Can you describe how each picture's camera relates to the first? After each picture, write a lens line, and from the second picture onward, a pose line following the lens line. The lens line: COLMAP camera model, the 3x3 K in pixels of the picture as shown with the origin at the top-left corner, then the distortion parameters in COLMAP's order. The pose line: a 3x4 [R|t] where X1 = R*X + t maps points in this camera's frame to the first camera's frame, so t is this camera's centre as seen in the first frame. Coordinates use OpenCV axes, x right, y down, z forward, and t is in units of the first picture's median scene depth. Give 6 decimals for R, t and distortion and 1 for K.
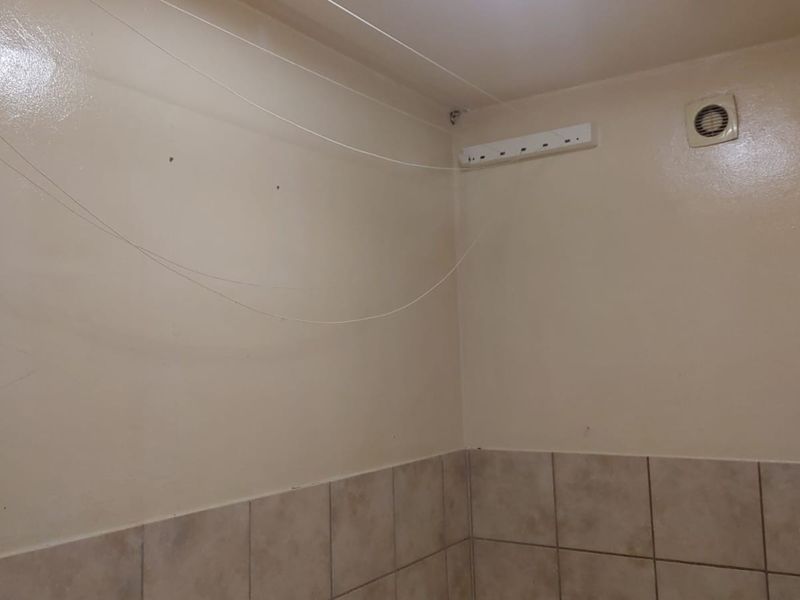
lens RADIAL K [[788.8, 0, 401.2], [0, 788.8, 283.2], [0, 0, 1]] dist [0.064649, 0.000000]
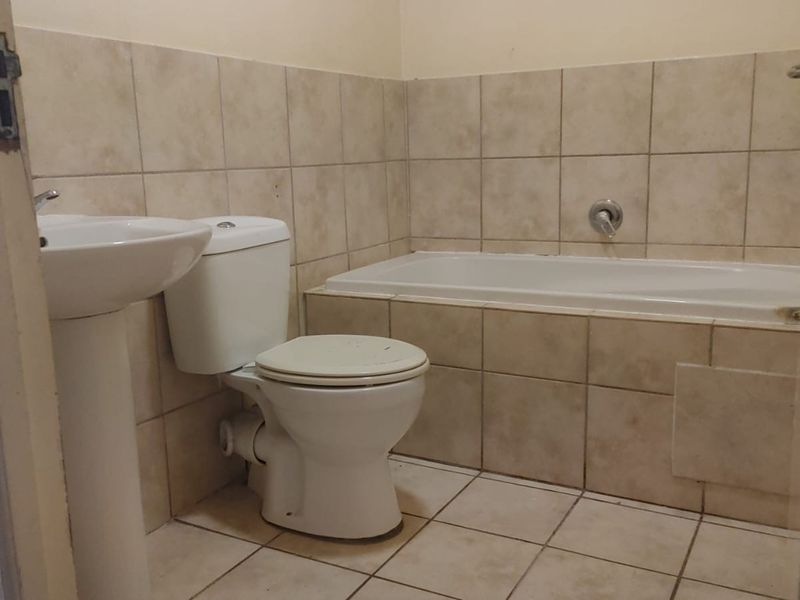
lens RADIAL K [[788.8, 0, 396.6], [0, 788.8, 294.9], [0, 0, 1]] dist [0.064649, 0.000000]
pose [[0.996962, -0.012126, 0.076934, -0.019693], [-0.008202, 0.965967, 0.258536, 0.235600], [-0.077451, -0.258381, 0.962933, -0.165667]]
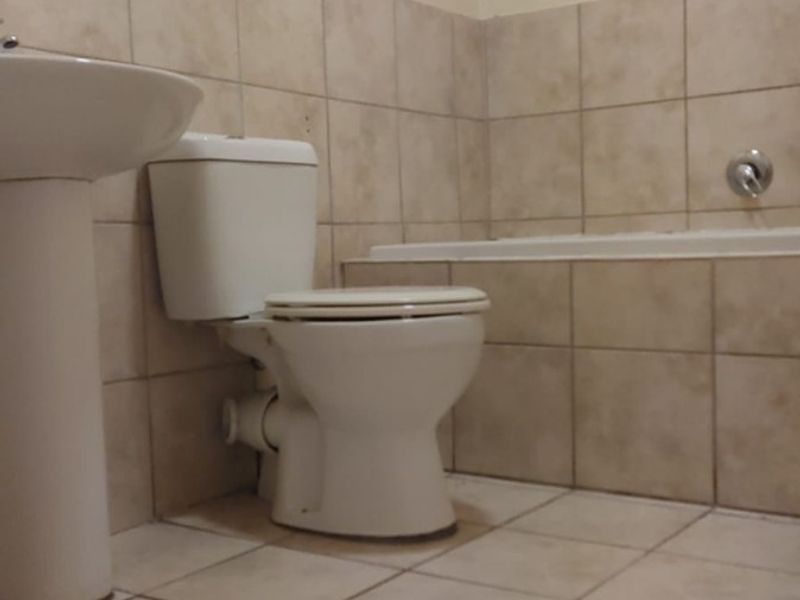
lens RADIAL K [[1047.7, 0, 401.1], [0, 1047.7, 305.9], [0, 0, 1]] dist [0.069862, 0.000000]
pose [[0.999481, -0.003668, -0.032011, 0.033142], [0.007811, 0.991445, 0.130295, 0.409858], [0.031260, -0.130477, 0.990958, -0.212096]]
